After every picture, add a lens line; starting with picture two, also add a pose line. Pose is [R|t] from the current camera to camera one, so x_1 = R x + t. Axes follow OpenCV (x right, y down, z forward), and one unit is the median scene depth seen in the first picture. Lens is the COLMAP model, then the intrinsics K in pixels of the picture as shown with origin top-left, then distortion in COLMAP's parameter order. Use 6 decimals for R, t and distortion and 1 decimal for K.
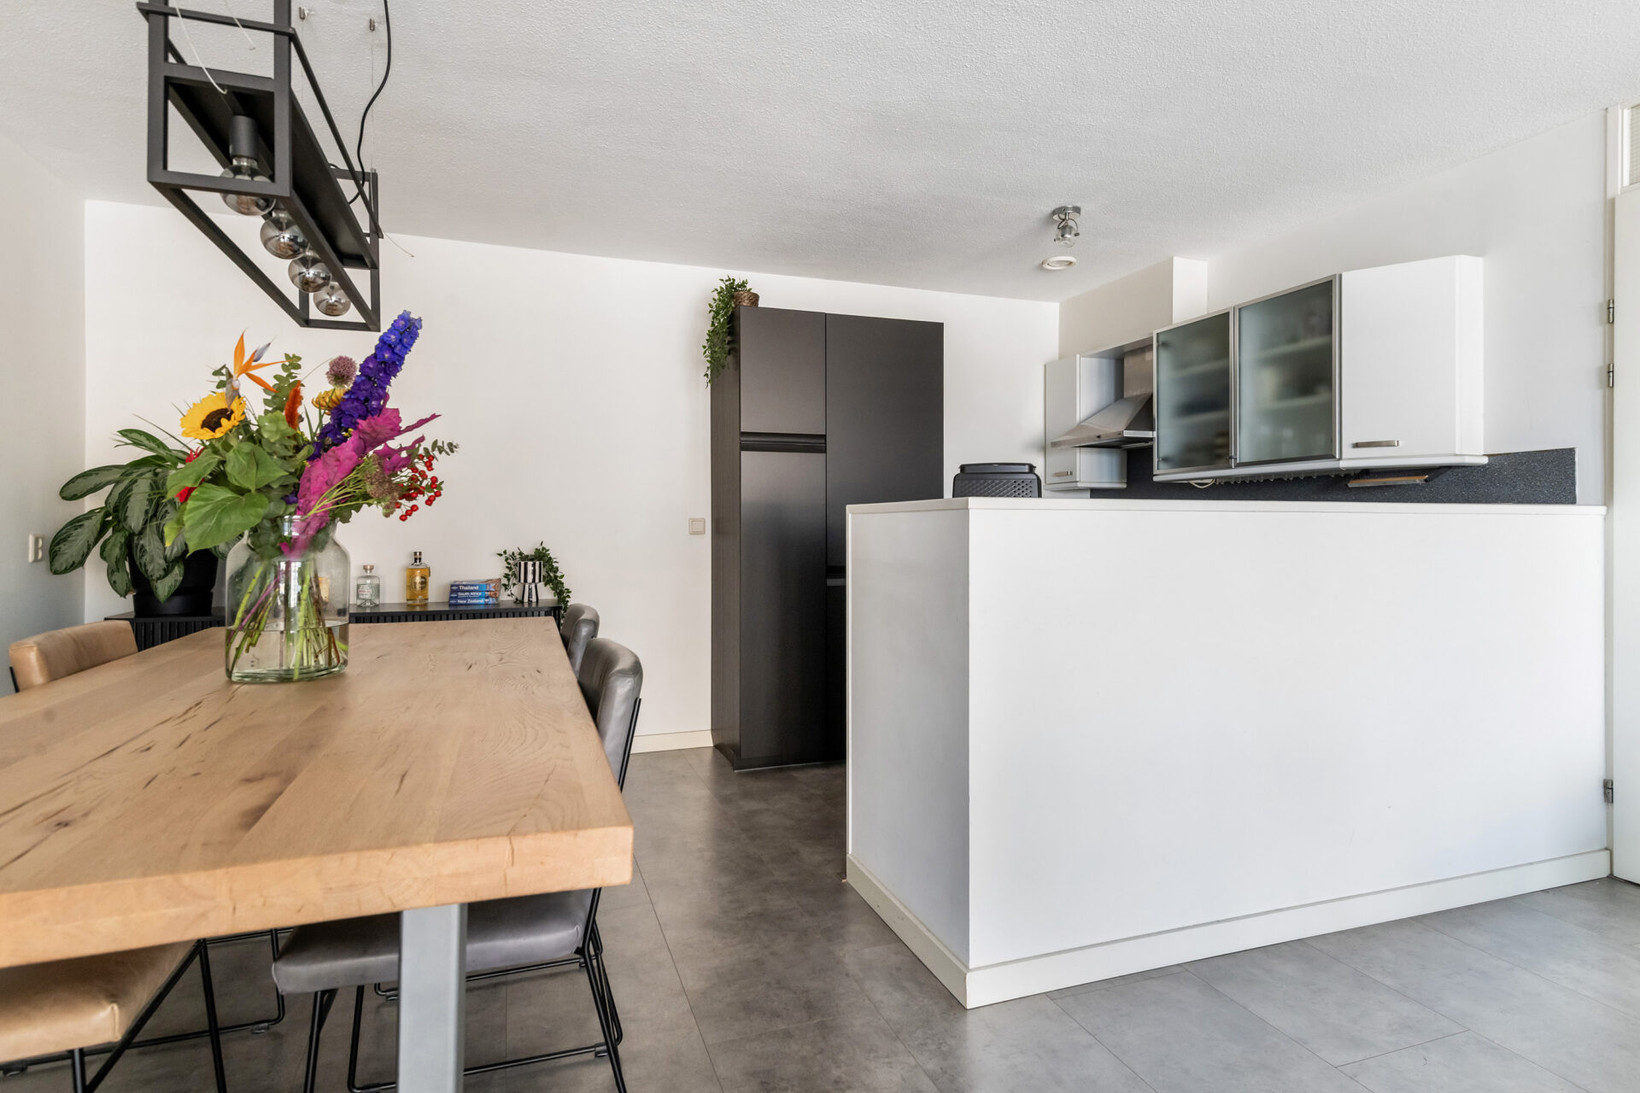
lens RADIAL K [[875.8, 0, 826.4], [0, 875.8, 528.0], [0, 0, 1]] dist [-0.001956, -0.000004]
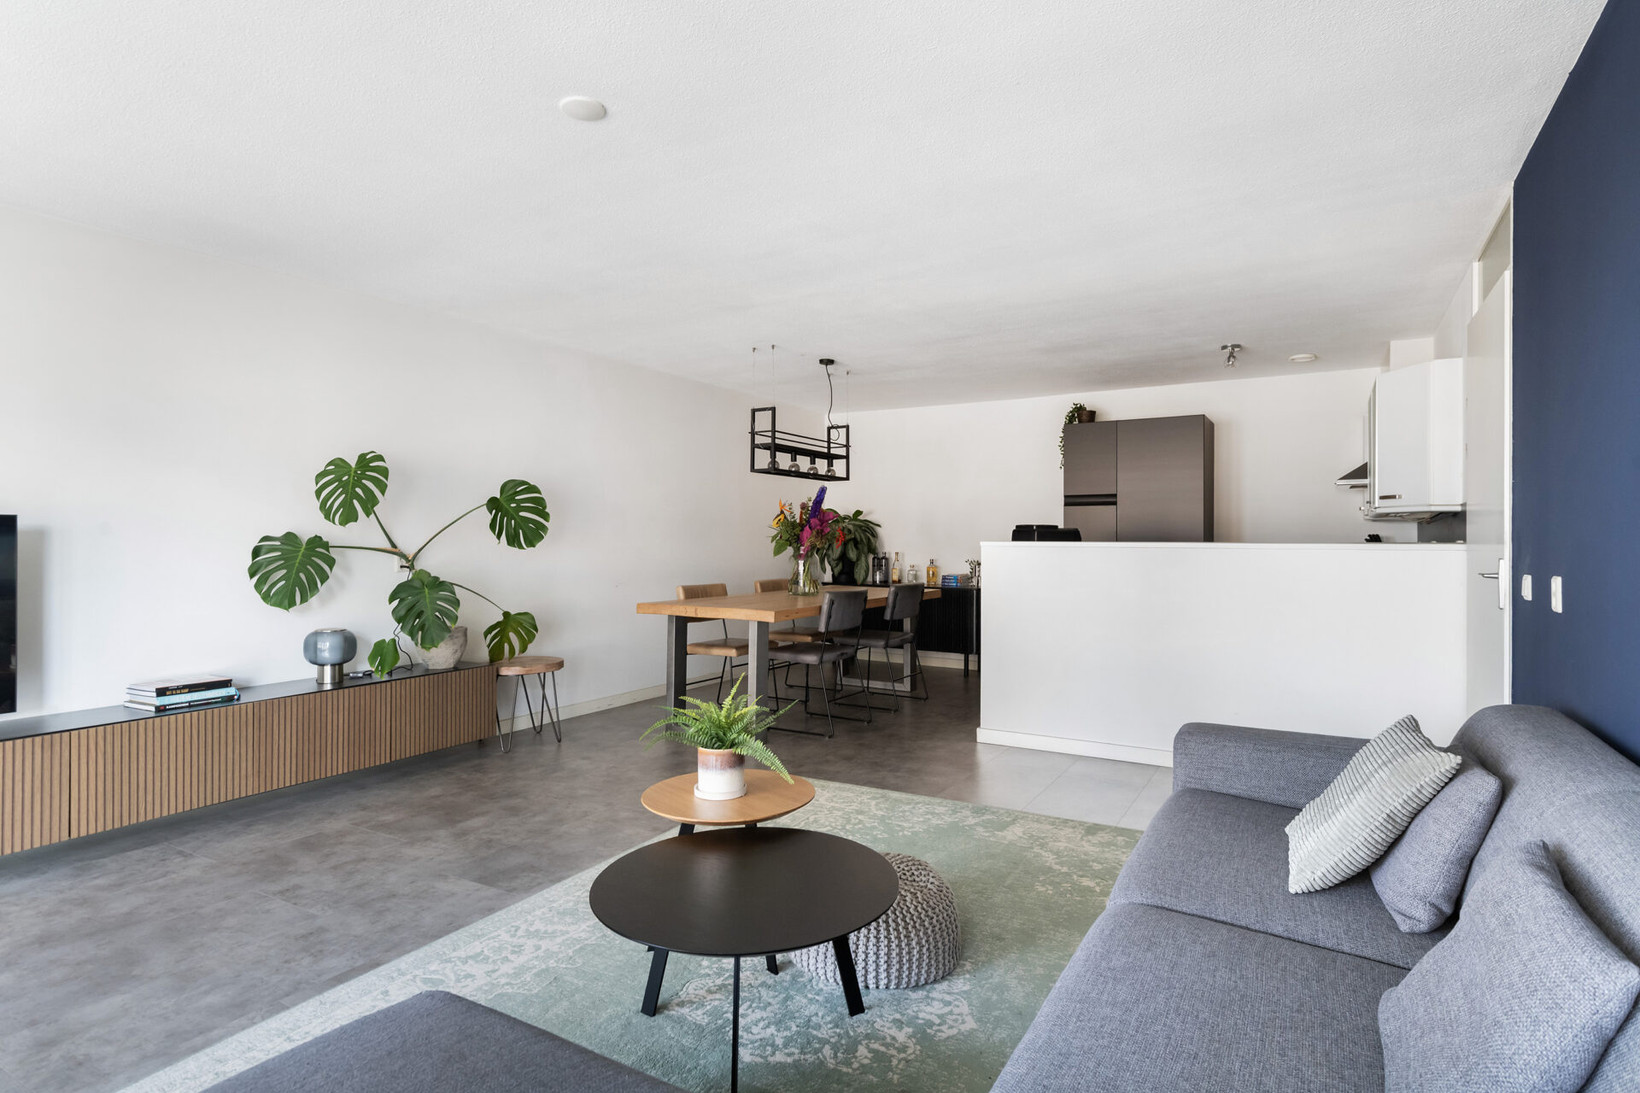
lens RADIAL K [[869.4, 0, 820.0], [0, 869.4, 546.5], [0, 0, 1]] dist [0.055592, -0.000012]
pose [[0.646452, 0.009371, -0.762897, 0.961766], [-0.001167, 0.999936, 0.011293, -0.026517], [0.762953, -0.006410, 0.646422, -0.535529]]
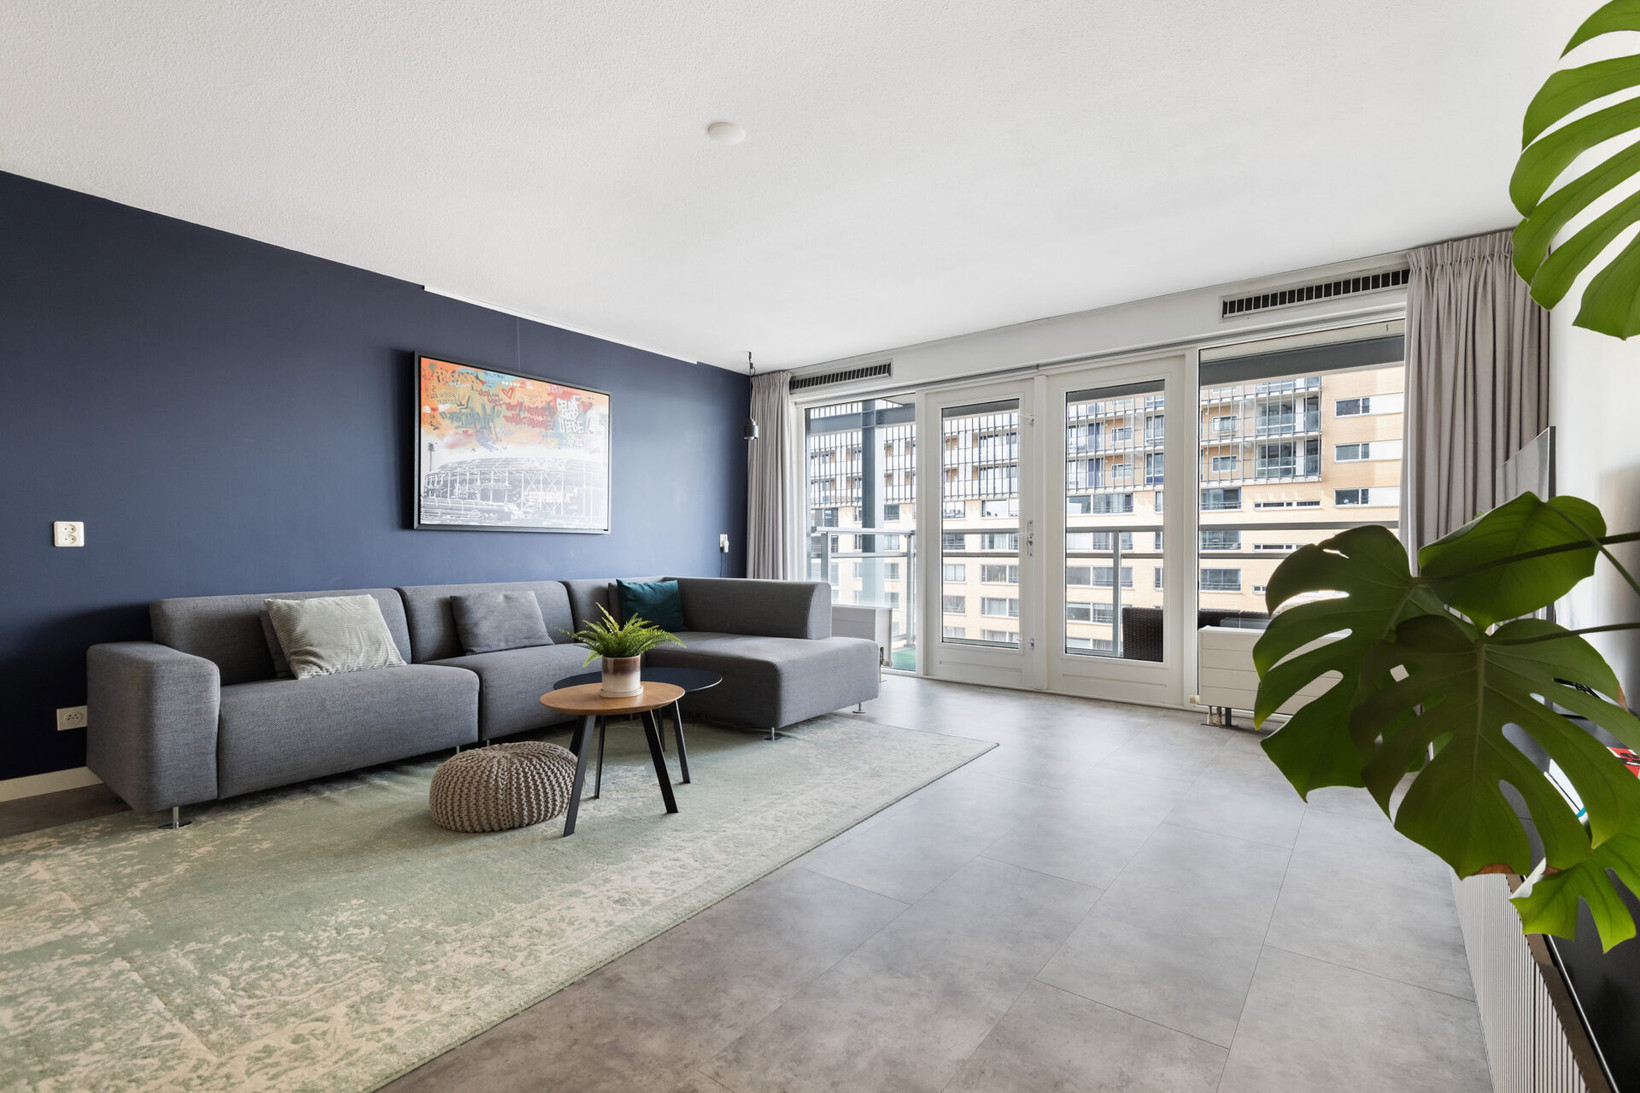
lens RADIAL K [[750.3, 0, 820.0], [0, 750.3, 546.5], [0, 0, 1]] dist [0.001351, 0.005004]
pose [[-0.550823, 0.003528, 0.834615, -0.326598], [-0.001191, 0.999987, -0.005014, 0.032857], [-0.834621, -0.003756, -0.550811, 0.088416]]
